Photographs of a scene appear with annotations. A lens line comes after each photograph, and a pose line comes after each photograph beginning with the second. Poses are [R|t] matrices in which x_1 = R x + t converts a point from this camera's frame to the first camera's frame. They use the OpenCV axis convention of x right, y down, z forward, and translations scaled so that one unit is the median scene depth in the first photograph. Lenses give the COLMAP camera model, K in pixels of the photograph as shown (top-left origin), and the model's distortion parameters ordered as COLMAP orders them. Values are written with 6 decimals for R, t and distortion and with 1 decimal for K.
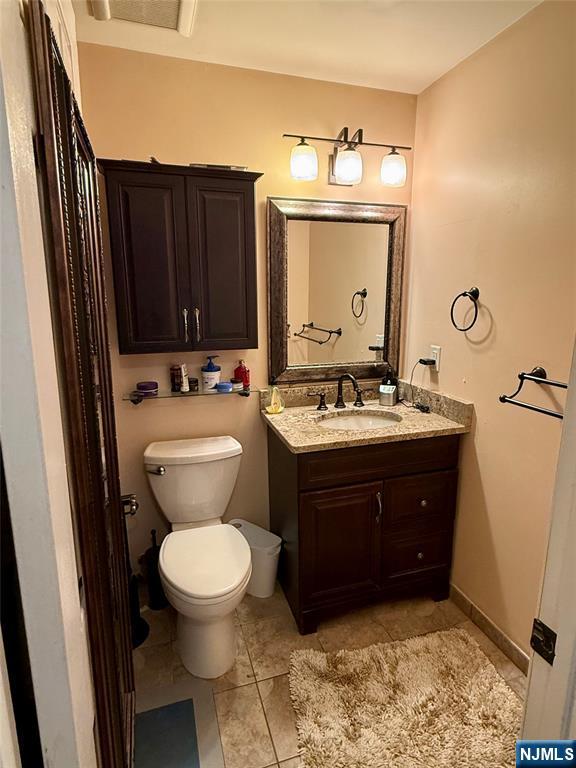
lens RADIAL K [[427.0, 0, 286.2], [0, 427.0, 382.0], [0, 0, 1]] dist [-0.007567, -0.000630]
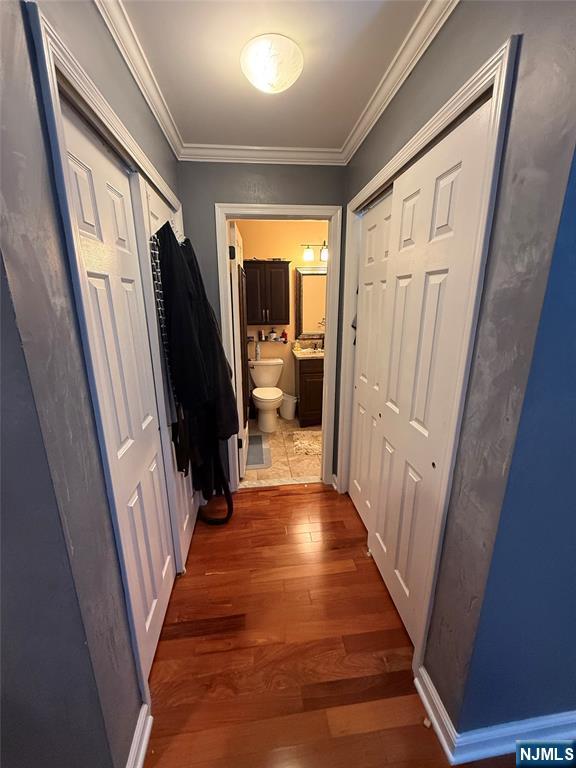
lens RADIAL K [[306.3, 0, 290.4], [0, 306.3, 382.2], [0, 0, 1]] dist [-0.006550, 0.000252]
pose [[0.984555, 0.047461, -0.168519, 0.275278], [-0.034713, 0.996364, 0.077804, 0.130102], [0.171599, -0.070752, 0.982623, -0.912381]]
